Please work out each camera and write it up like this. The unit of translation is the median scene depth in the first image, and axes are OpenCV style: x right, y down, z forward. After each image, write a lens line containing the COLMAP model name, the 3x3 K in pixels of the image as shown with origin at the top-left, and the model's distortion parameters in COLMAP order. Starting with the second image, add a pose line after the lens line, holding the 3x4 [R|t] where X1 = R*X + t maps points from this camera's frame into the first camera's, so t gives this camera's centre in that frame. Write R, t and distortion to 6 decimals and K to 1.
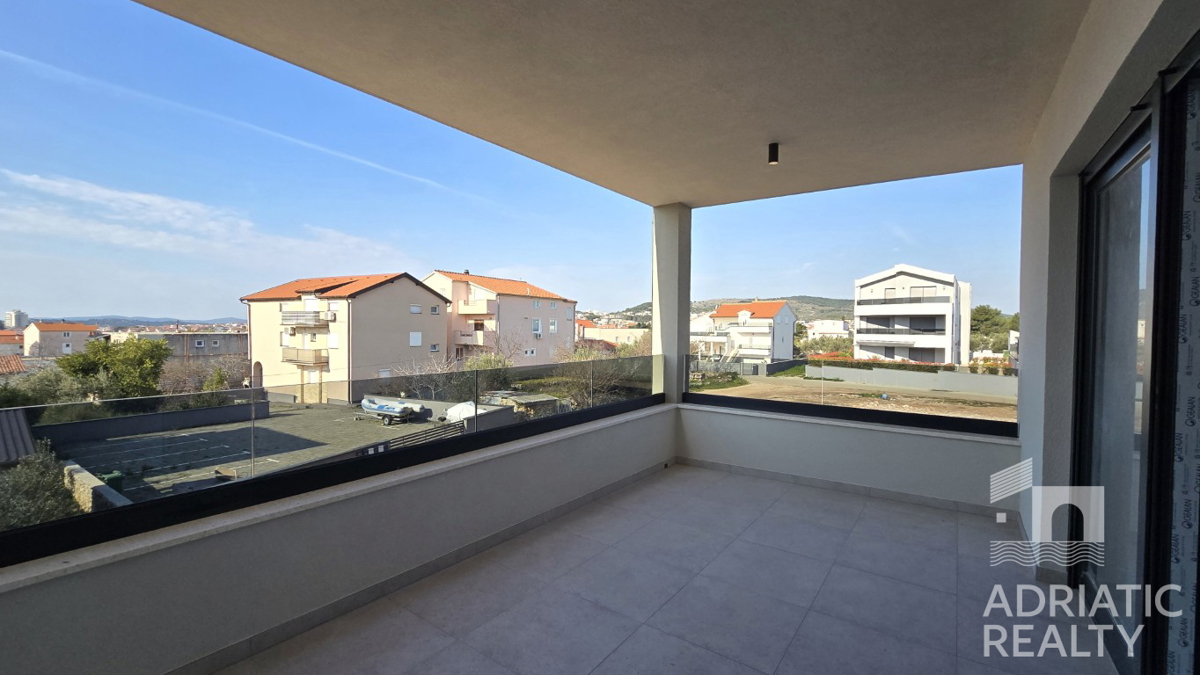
lens RADIAL K [[491.9, 0, 592.2], [0, 491.9, 339.4], [0, 0, 1]] dist [0.002486, -0.000230]
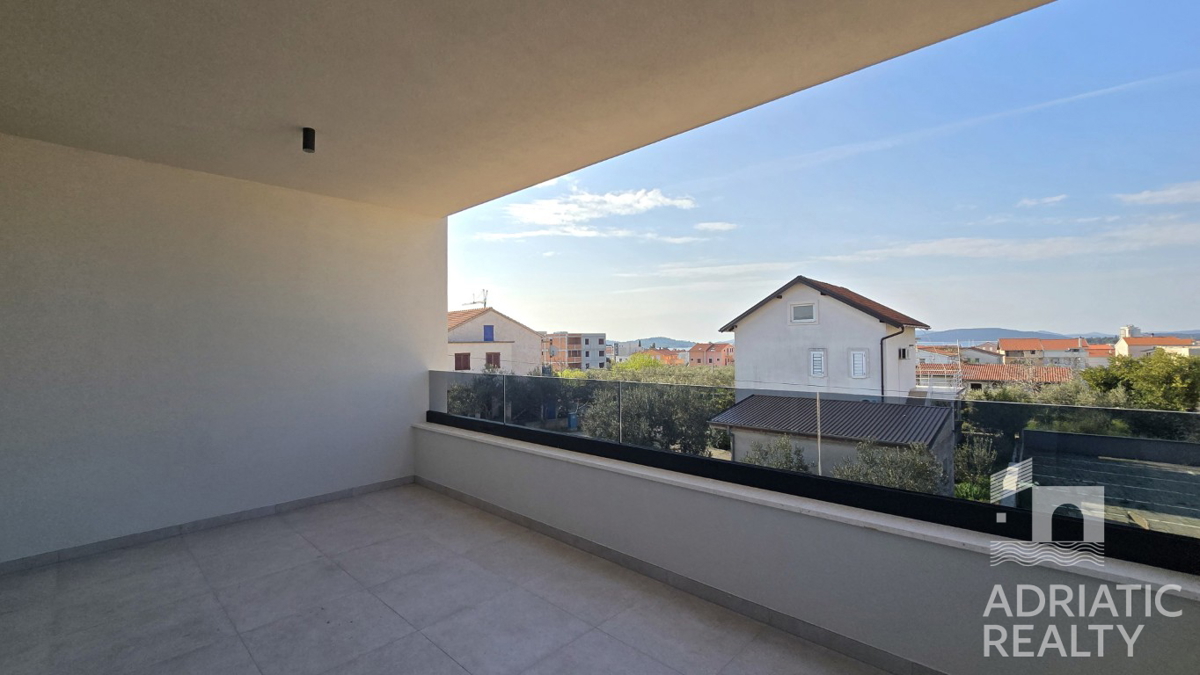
lens RADIAL K [[491.9, 0, 596.8], [0, 491.9, 338.4], [0, 0, 1]] dist [0.002486, -0.000230]
pose [[-0.111938, -0.016622, -0.993576, 0.070429], [-0.013831, 0.999789, -0.015167, -0.000992], [0.993619, 0.012044, -0.112144, 0.095808]]
